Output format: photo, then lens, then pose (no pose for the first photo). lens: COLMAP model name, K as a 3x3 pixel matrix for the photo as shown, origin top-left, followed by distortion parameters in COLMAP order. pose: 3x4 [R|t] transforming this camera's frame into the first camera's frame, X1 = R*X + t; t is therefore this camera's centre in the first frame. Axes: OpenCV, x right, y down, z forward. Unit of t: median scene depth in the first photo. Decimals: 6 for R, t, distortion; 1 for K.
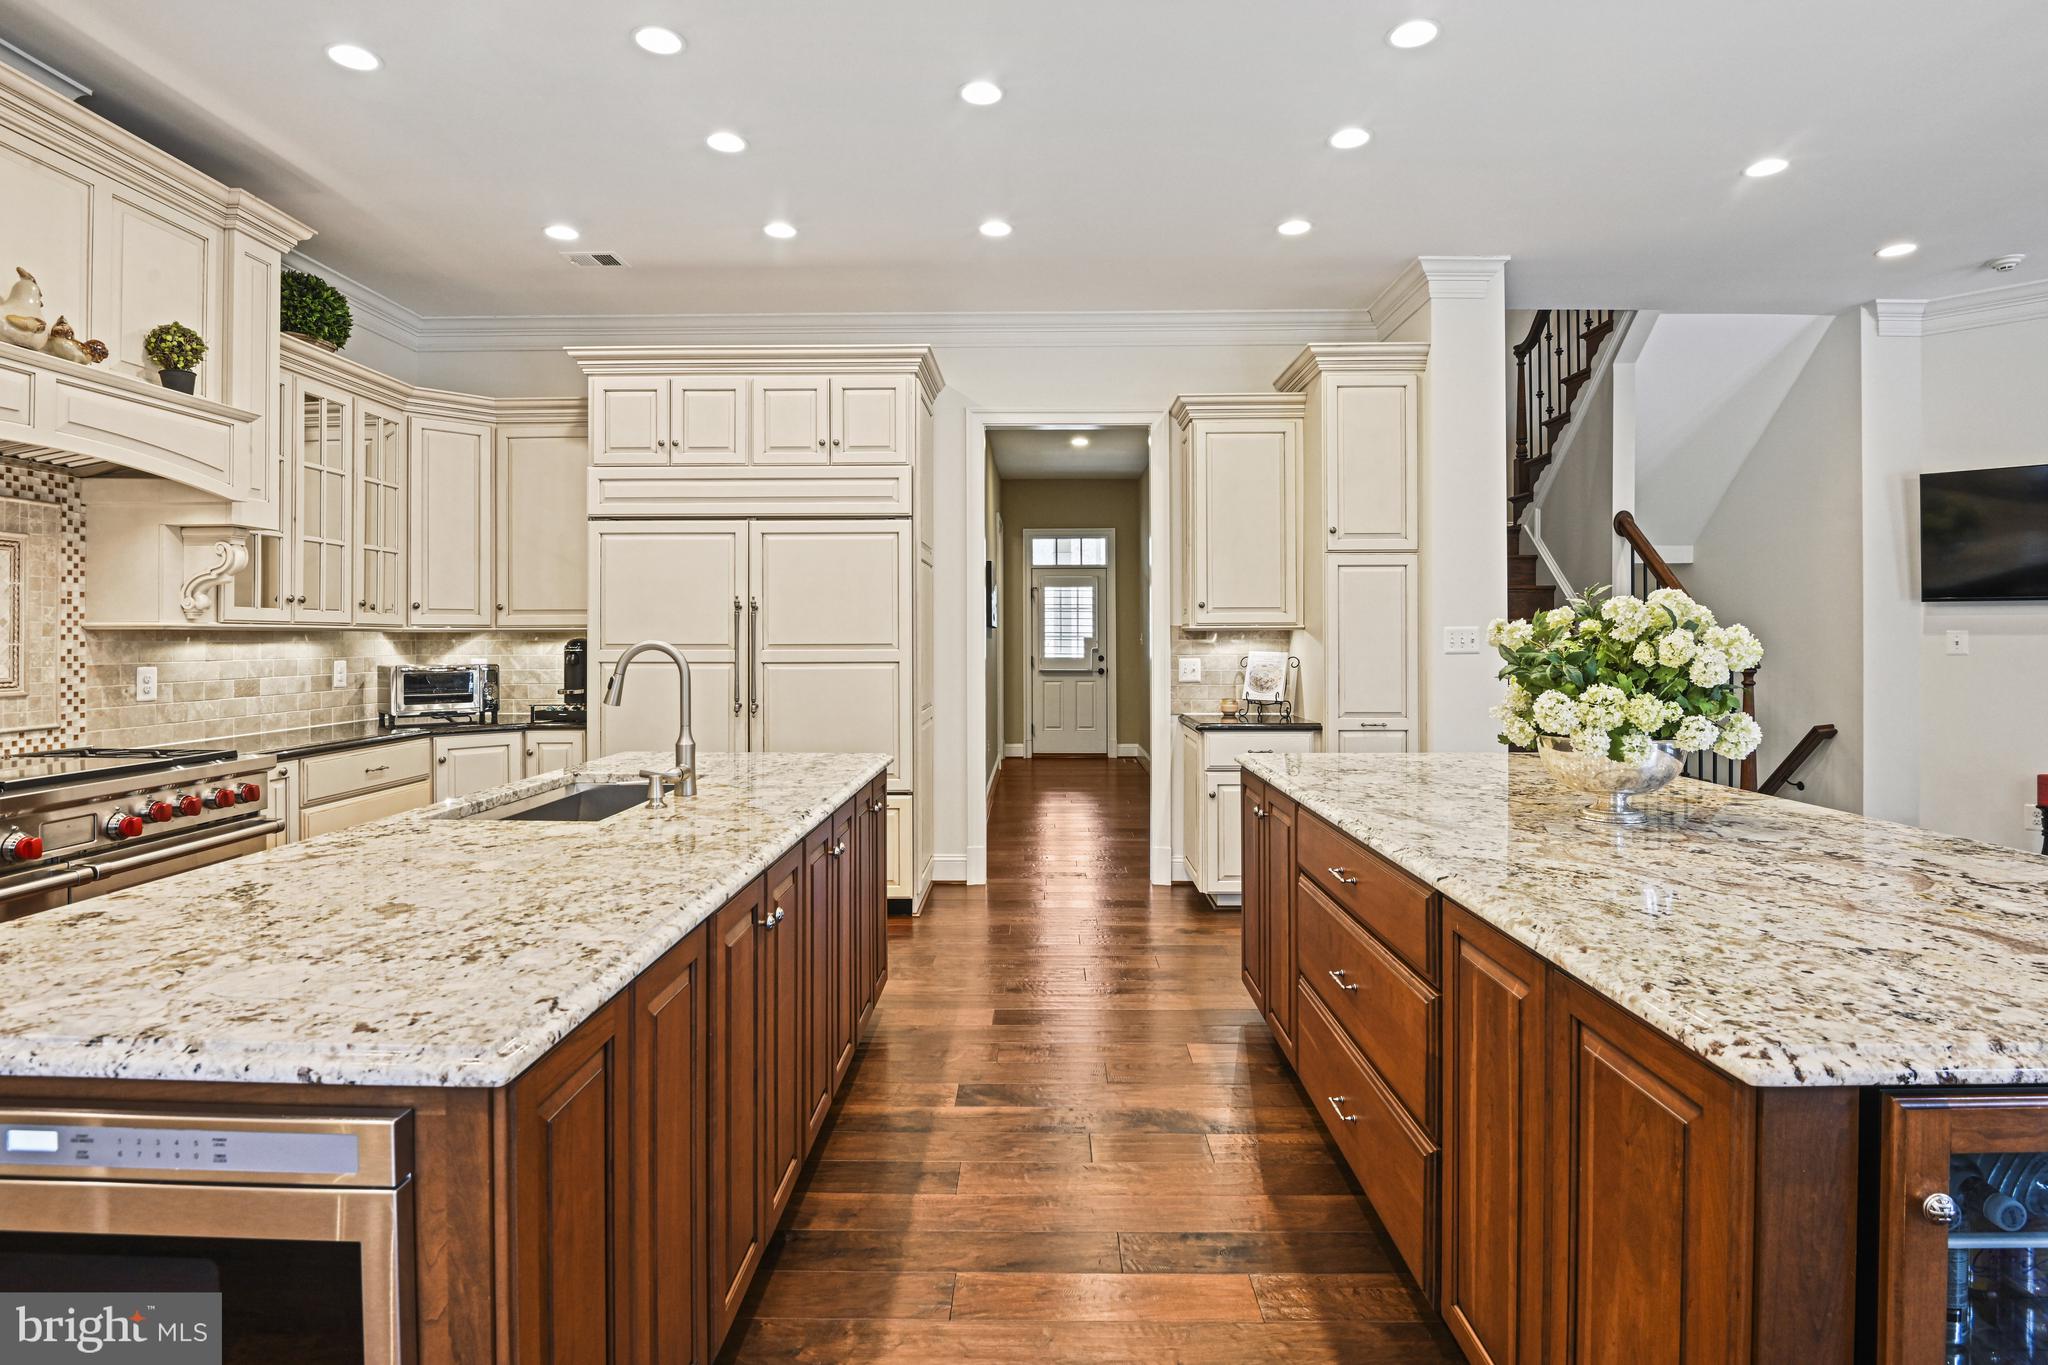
lens RADIAL K [[1025.9, 0, 1024.1], [0, 1025.9, 638.0], [0, 0, 1]] dist [-0.022888, -0.000641]
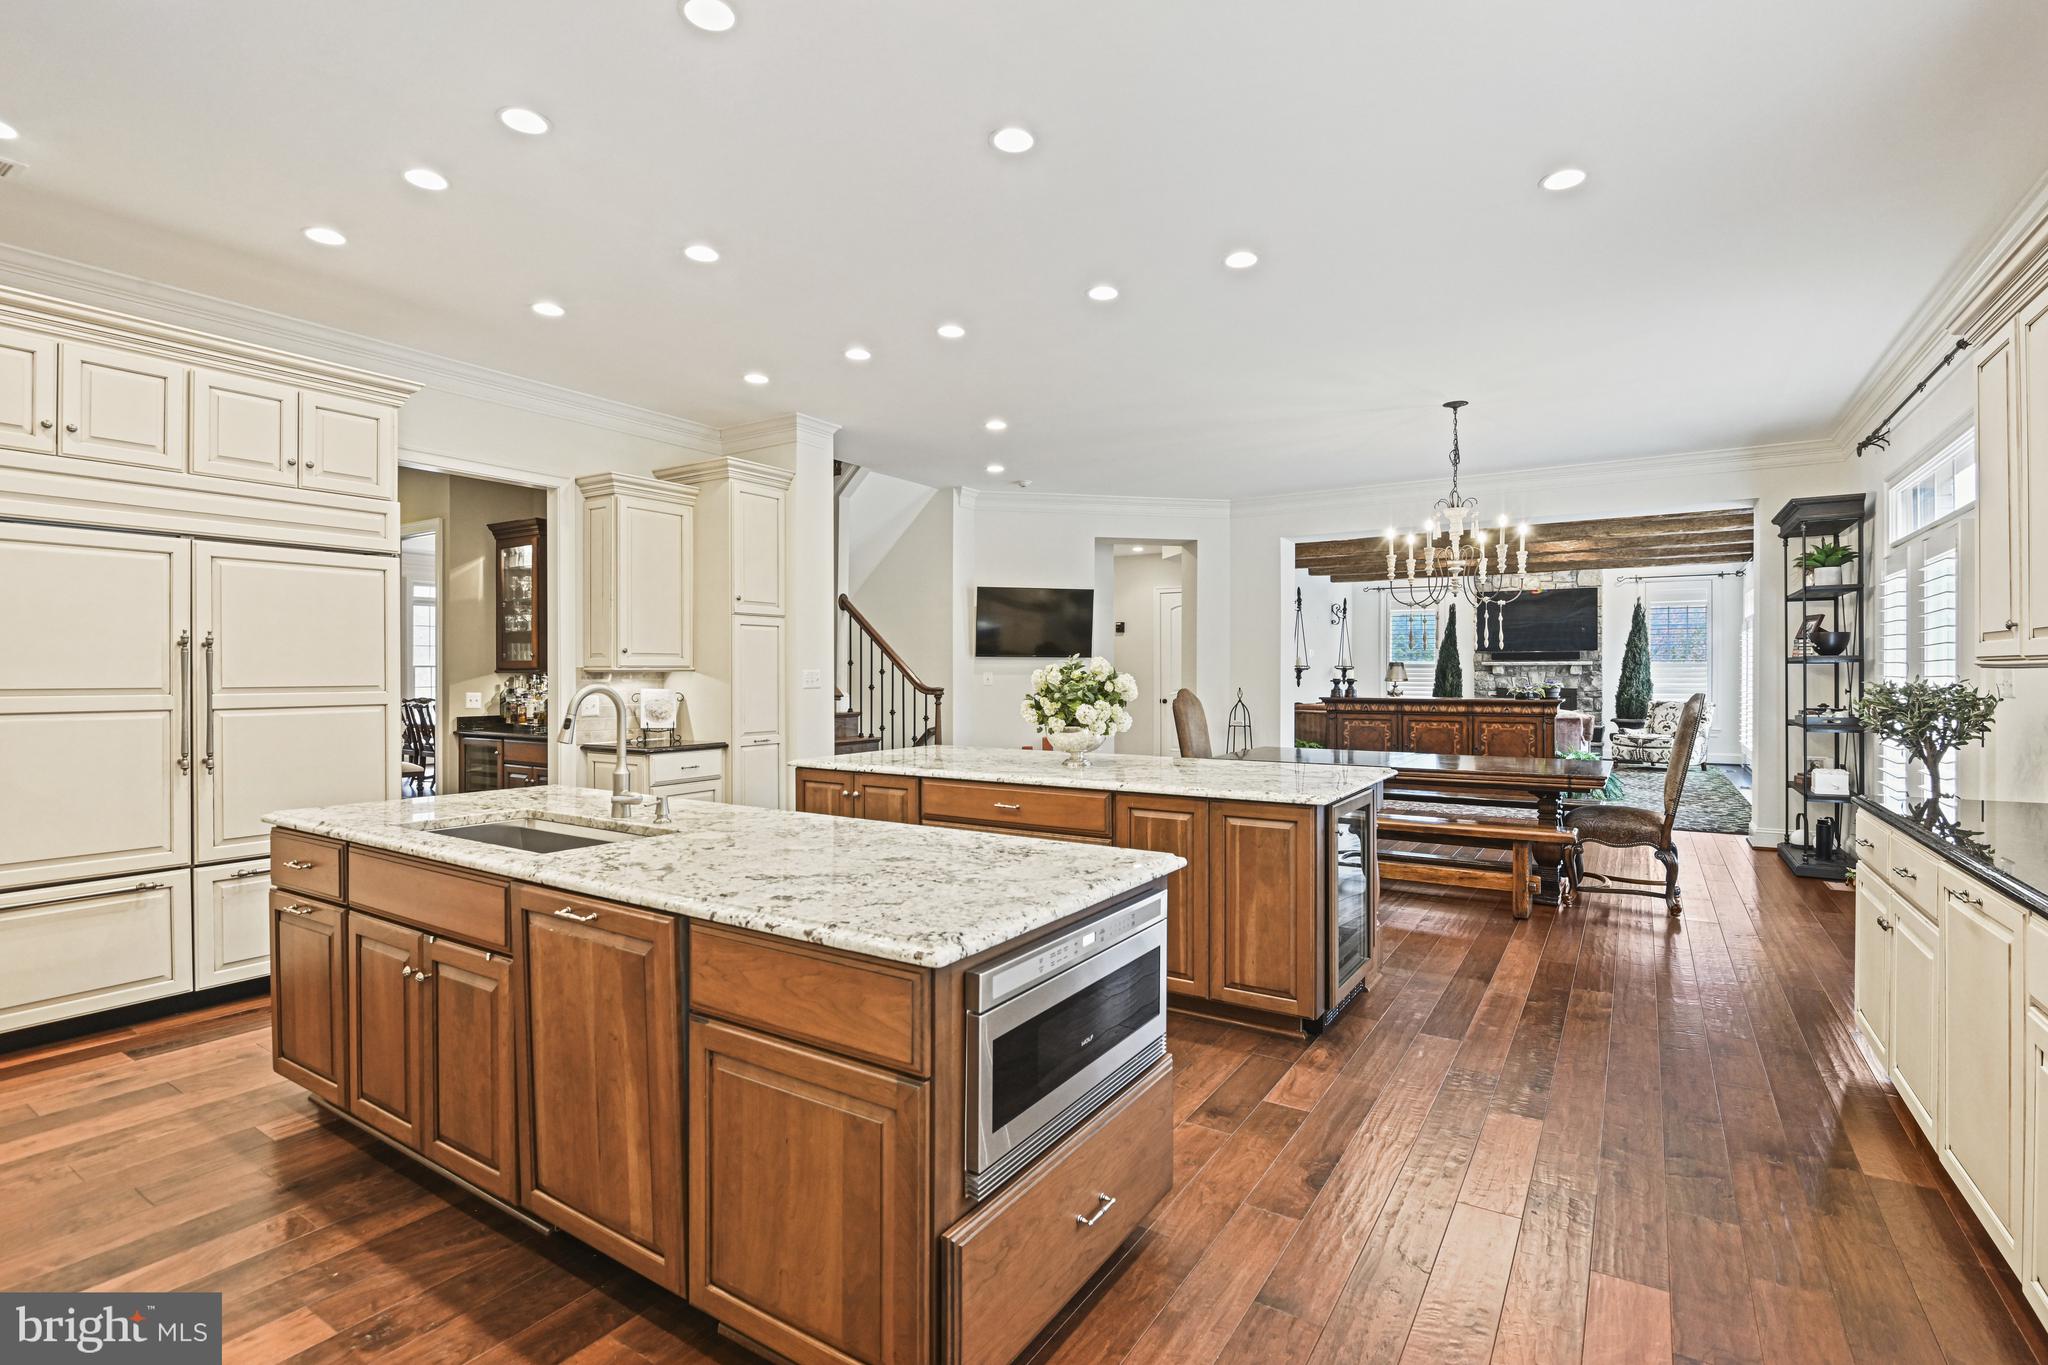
lens RADIAL K [[948.2, 0, 1017.0], [0, 948.2, 673.3], [0, 0, 1]] dist [-0.017536, -0.000298]
pose [[0.532326, -0.000933, 0.846539, -0.518103], [0.001199, 0.999999, 0.000349, -0.005773], [-0.846539, 0.000829, 0.532326, 0.024890]]
